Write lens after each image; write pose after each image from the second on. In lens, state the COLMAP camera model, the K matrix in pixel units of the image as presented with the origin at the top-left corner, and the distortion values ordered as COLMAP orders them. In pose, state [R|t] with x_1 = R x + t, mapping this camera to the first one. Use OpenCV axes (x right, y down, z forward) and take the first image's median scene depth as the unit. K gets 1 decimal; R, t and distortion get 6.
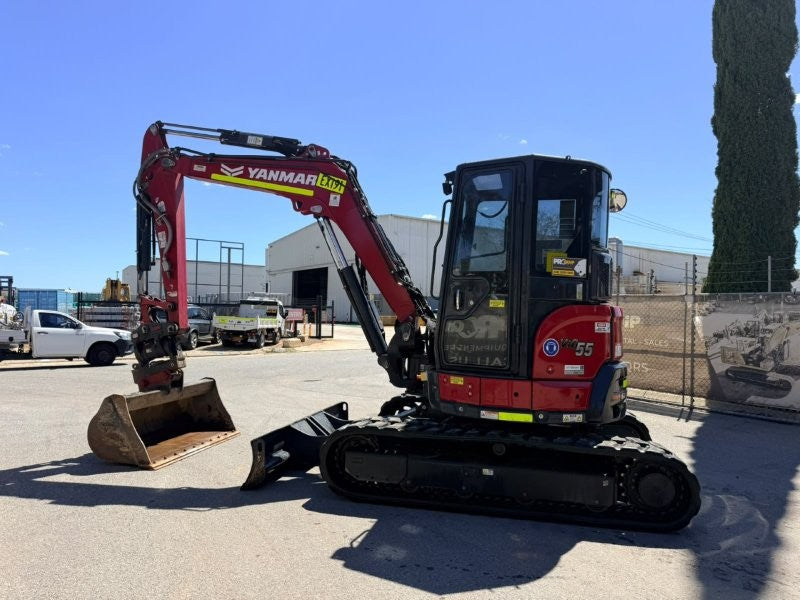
lens RADIAL K [[555.2, 0, 403.2], [0, 555.2, 299.7], [0, 0, 1]] dist [0.114893, -0.172895]
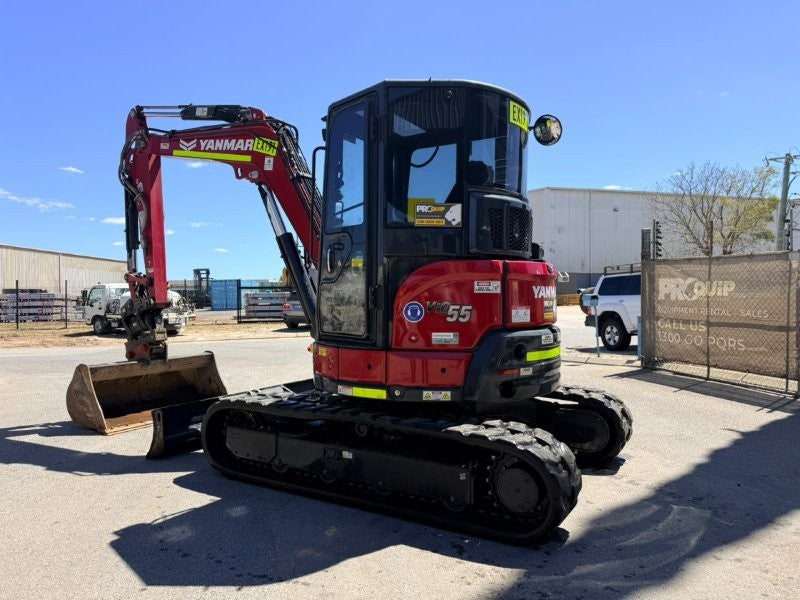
lens RADIAL K [[563.4, 0, 402.8], [0, 563.4, 297.9], [0, 0, 1]] dist [0.074480, -0.117268]
pose [[0.952258, -0.022538, -0.304461, 0.377466], [0.031370, 0.999216, 0.024149, 0.032406], [0.303678, -0.032547, 0.952219, 0.143735]]
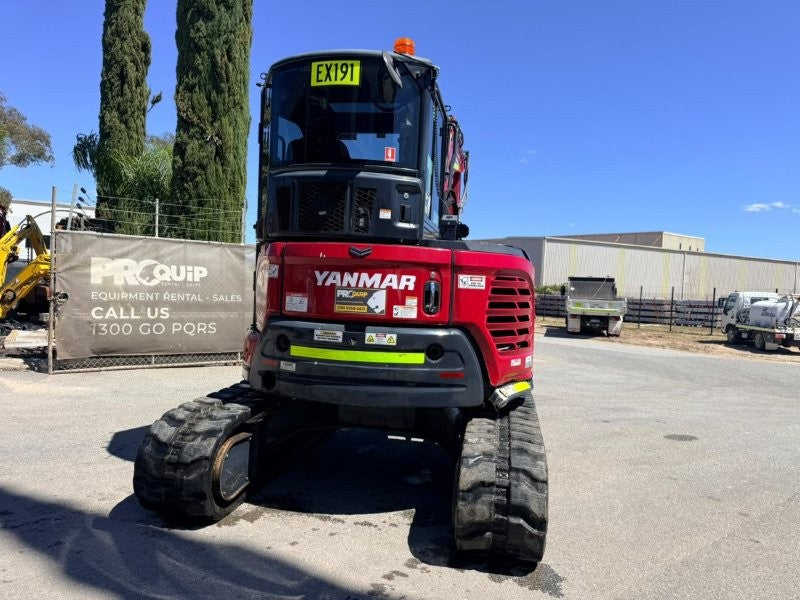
lens RADIAL K [[563.4, 0, 402.8], [0, 563.4, 297.9], [0, 0, 1]] dist [0.074480, -0.117268]
pose [[0.070291, -0.001111, -0.997526, 0.893931], [-0.021094, 0.999774, -0.002600, 0.066218], [0.997303, 0.021225, 0.070252, 0.875400]]
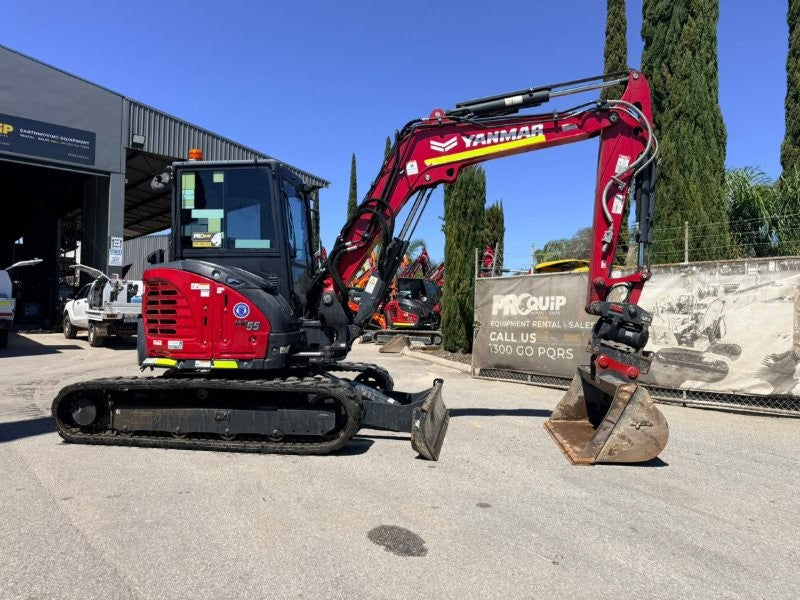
lens RADIAL K [[555.7, 0, 398.5], [0, 555.7, 303.2], [0, 0, 1]] dist [0.106347, -0.156840]
pose [[-0.994726, -0.036672, -0.095791, -0.019530], [-0.032274, 0.998371, -0.047060, 0.101449], [0.097361, -0.043720, -0.994288, 1.983653]]
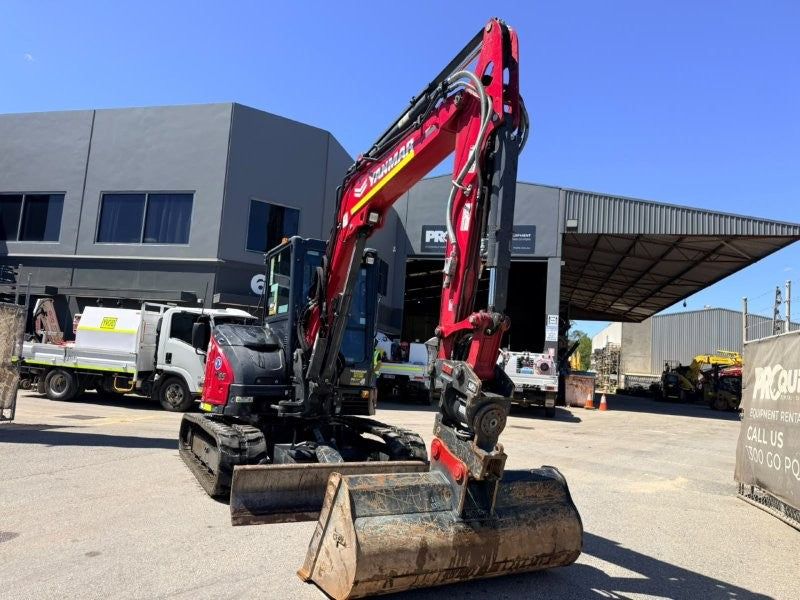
lens RADIAL K [[558.8, 0, 397.9], [0, 558.8, 304.3], [0, 0, 1]] dist [0.110948, -0.169448]
pose [[-0.657183, 0.024905, 0.753320, -0.887462], [-0.098467, 0.988052, -0.118565, 0.062645], [-0.747272, -0.152096, -0.646878, 1.553330]]
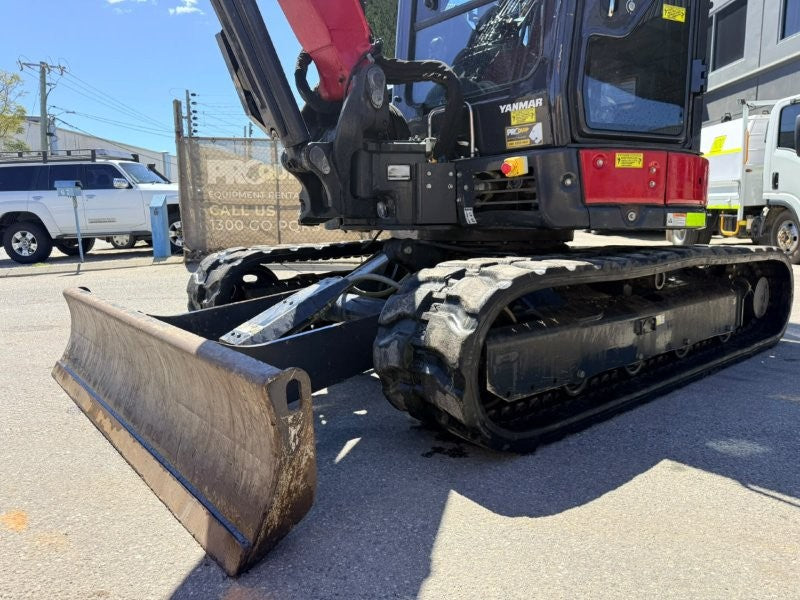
lens RADIAL K [[566.0, 0, 400.0], [0, 566.0, 300.0], [0, 0, 1]] dist [0.036235, -0.042001]
pose [[0.593362, -0.142609, 0.792202, -0.348990], [-0.000241, 0.984149, 0.177343, 0.136472], [-0.804936, -0.105420, 0.583922, 0.651622]]
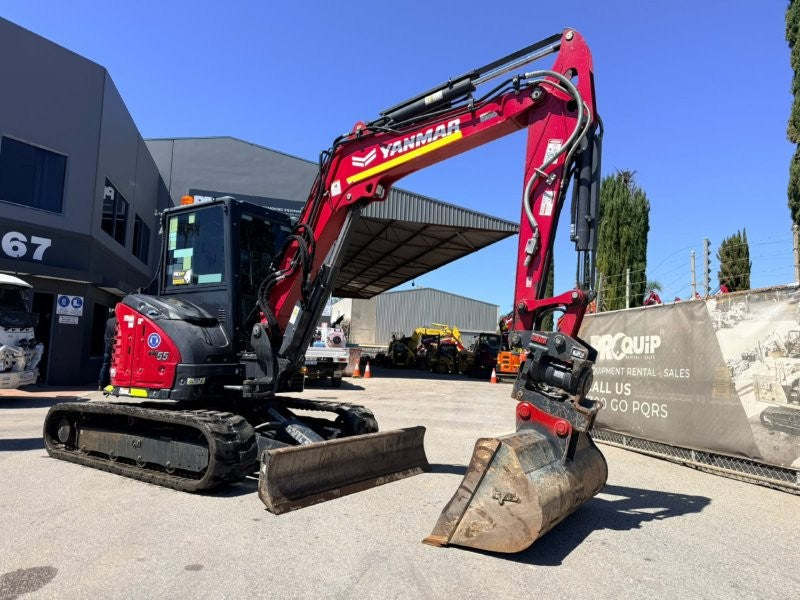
lens RADIAL K [[558.8, 0, 397.9], [0, 558.8, 304.3], [0, 0, 1]] dist [0.110948, -0.169448]
pose [[-0.935038, -0.017448, 0.354117, -0.541305], [-0.061979, 0.991453, -0.114803, 0.102009], [-0.349087, -0.129293, -0.928128, 1.809467]]
